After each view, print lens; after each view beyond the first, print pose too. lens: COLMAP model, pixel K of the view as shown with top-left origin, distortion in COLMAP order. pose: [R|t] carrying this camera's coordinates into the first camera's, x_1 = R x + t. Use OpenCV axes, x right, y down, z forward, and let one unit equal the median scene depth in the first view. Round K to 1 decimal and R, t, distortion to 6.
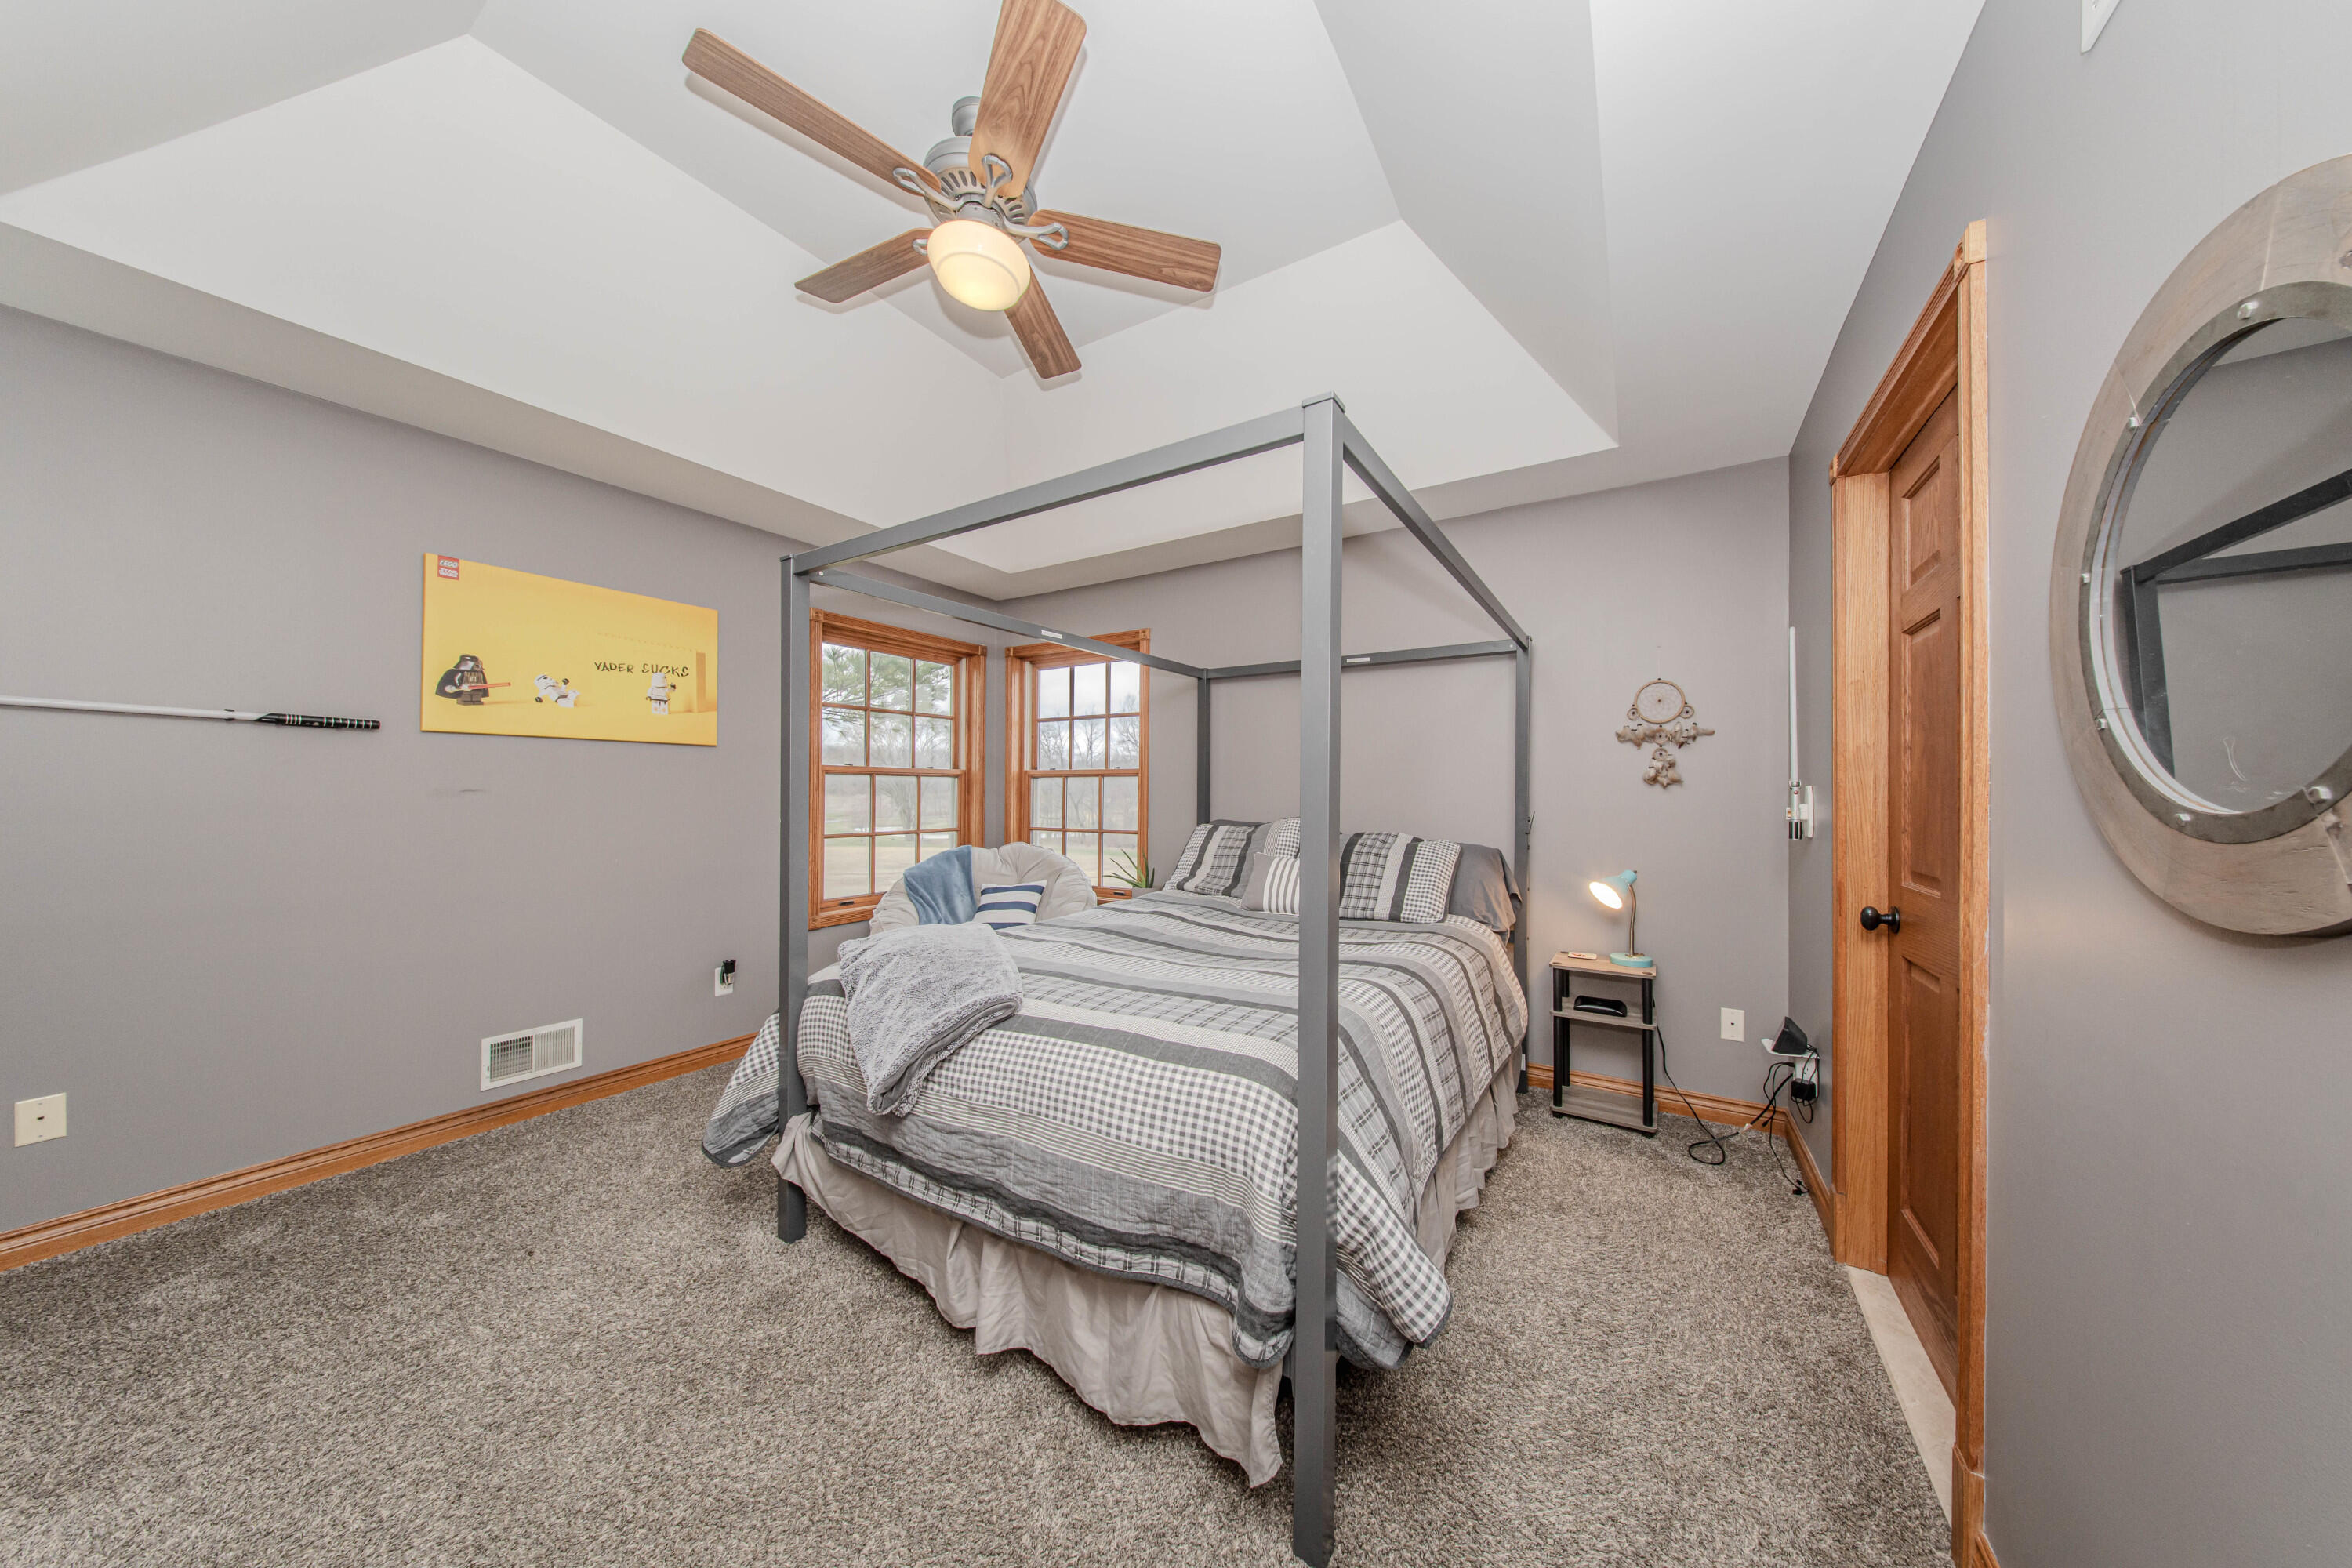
lens RADIAL K [[686.9, 0, 1180.0], [0, 686.9, 788.6], [0, 0, 1]] dist [0.021883, 0.000004]
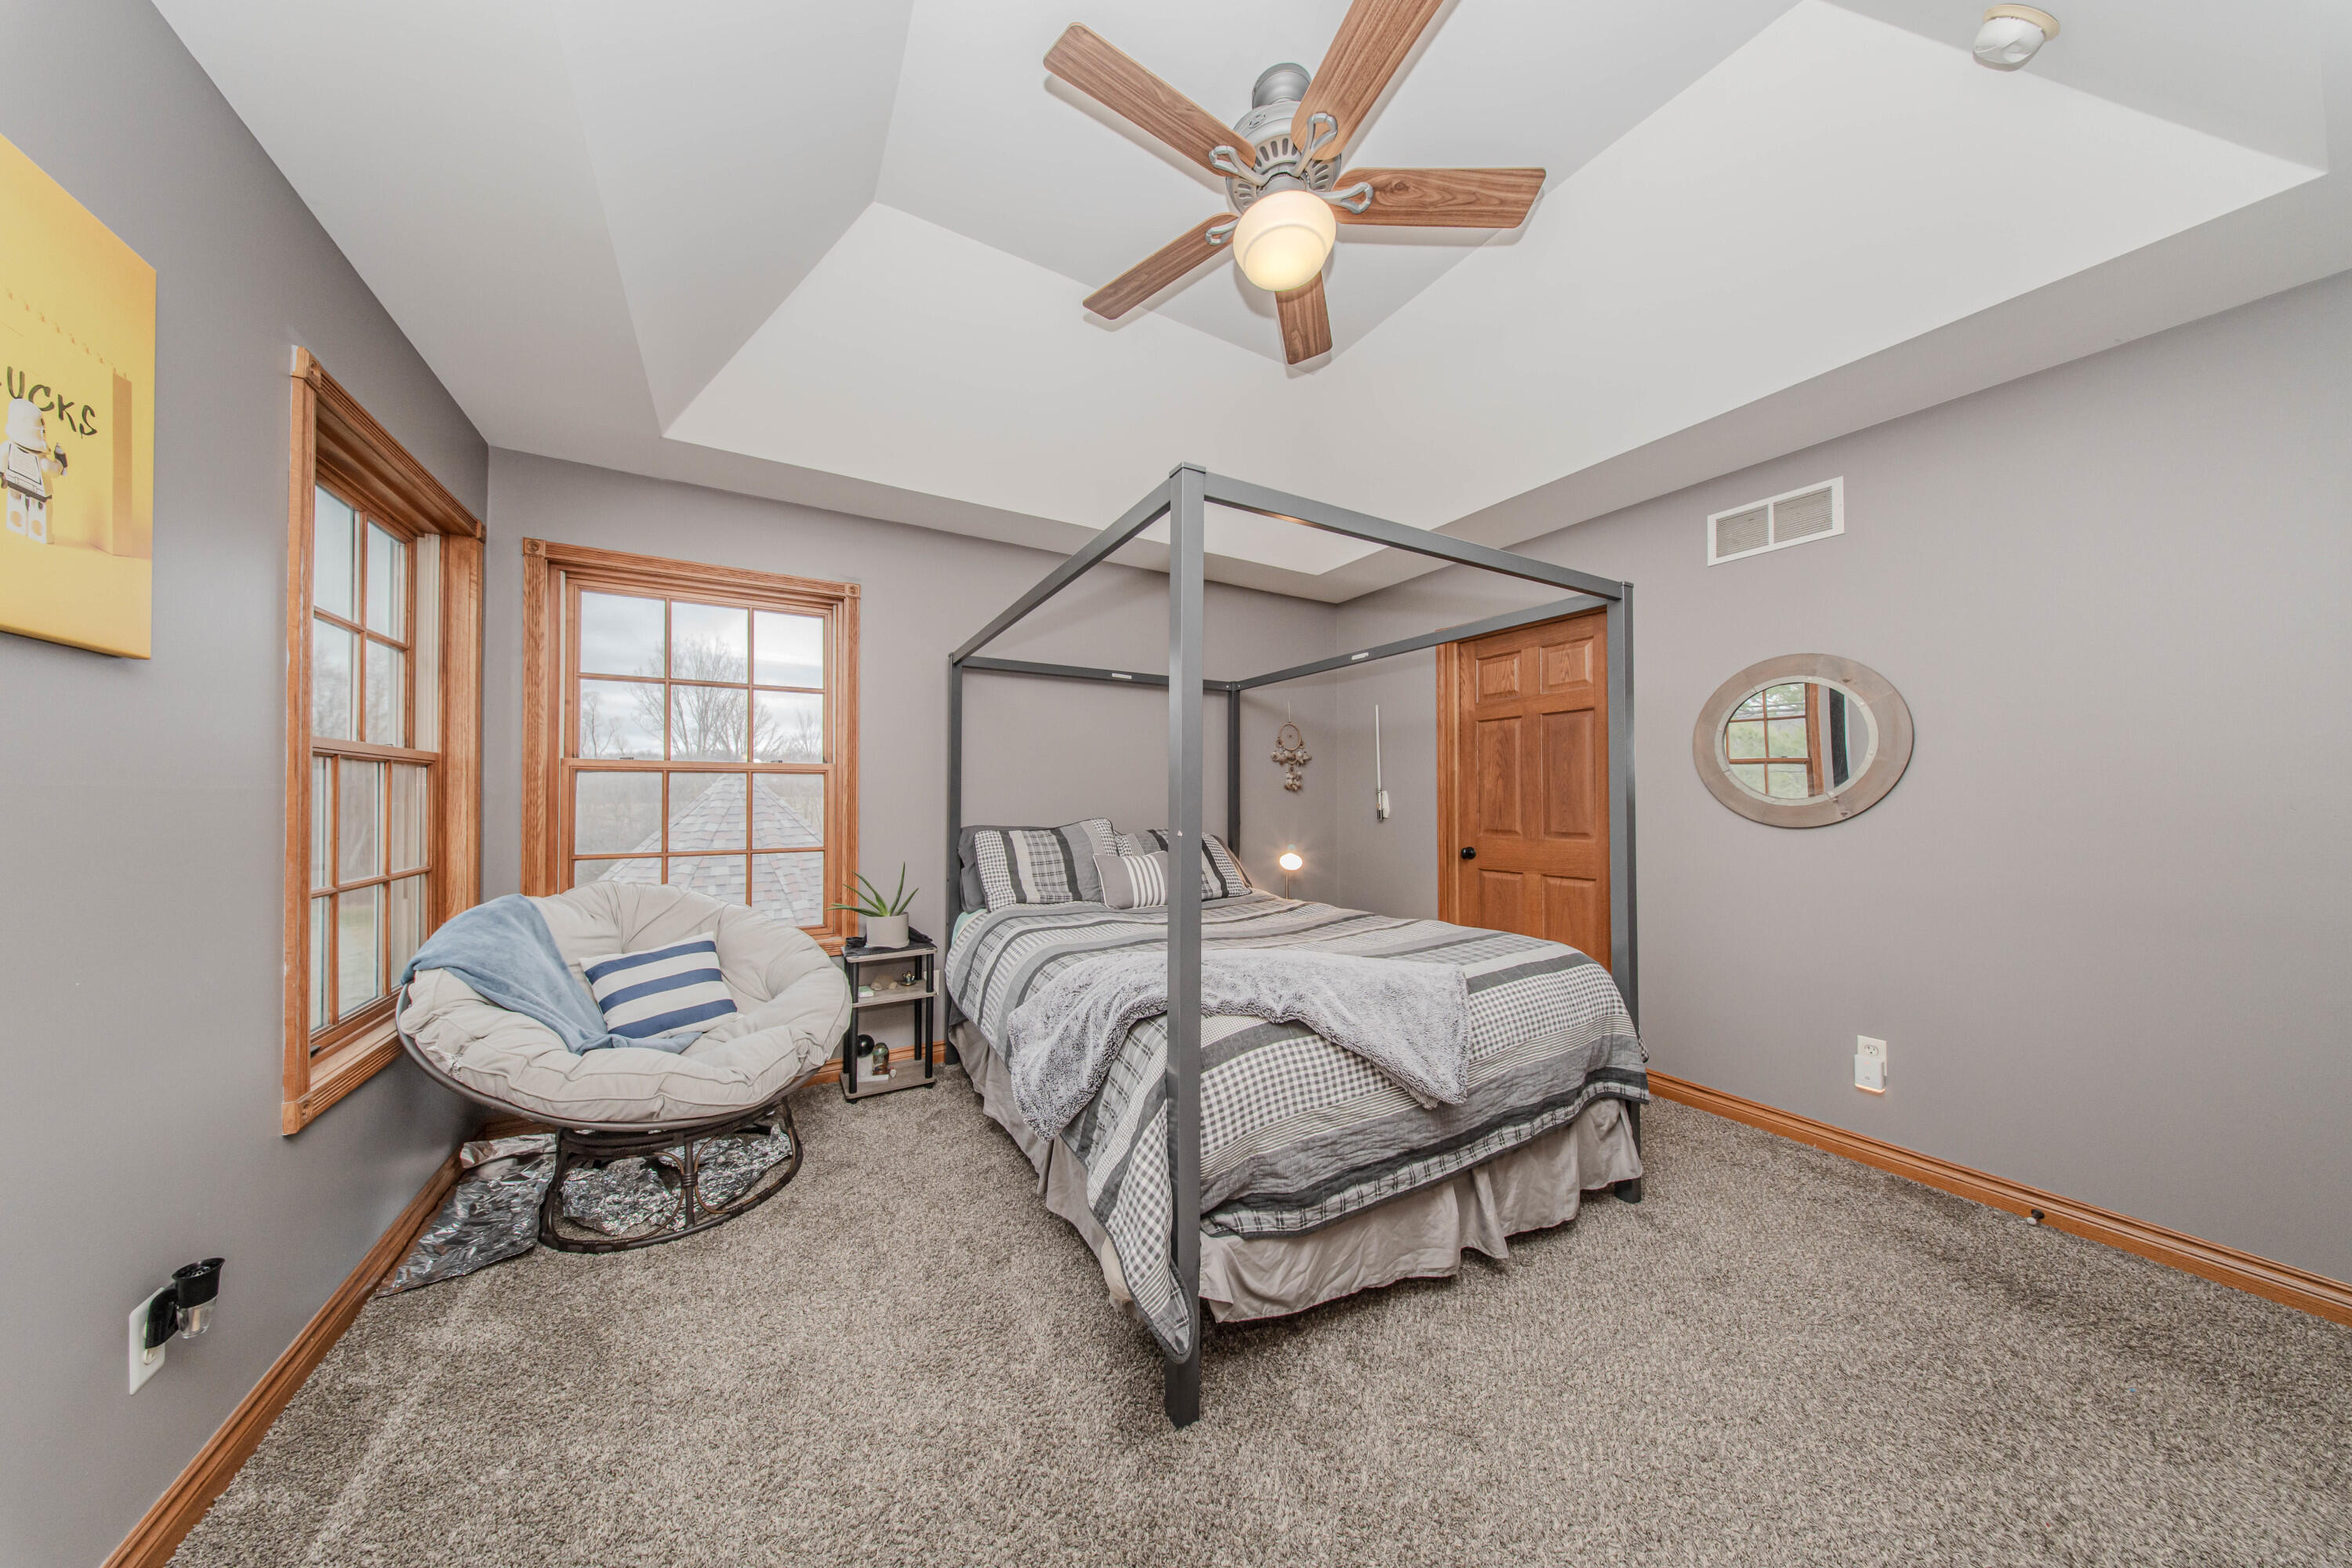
lens RADIAL K [[685.1, 0, 1159.3], [0, 685.1, 798.5], [0, 0, 1]] dist [0.001158, -0.002938]
pose [[0.509789, -0.003892, 0.860291, -0.739891], [-0.002076, 0.999981, 0.005755, 0.004936], [-0.860297, -0.004720, 0.509771, 0.417842]]
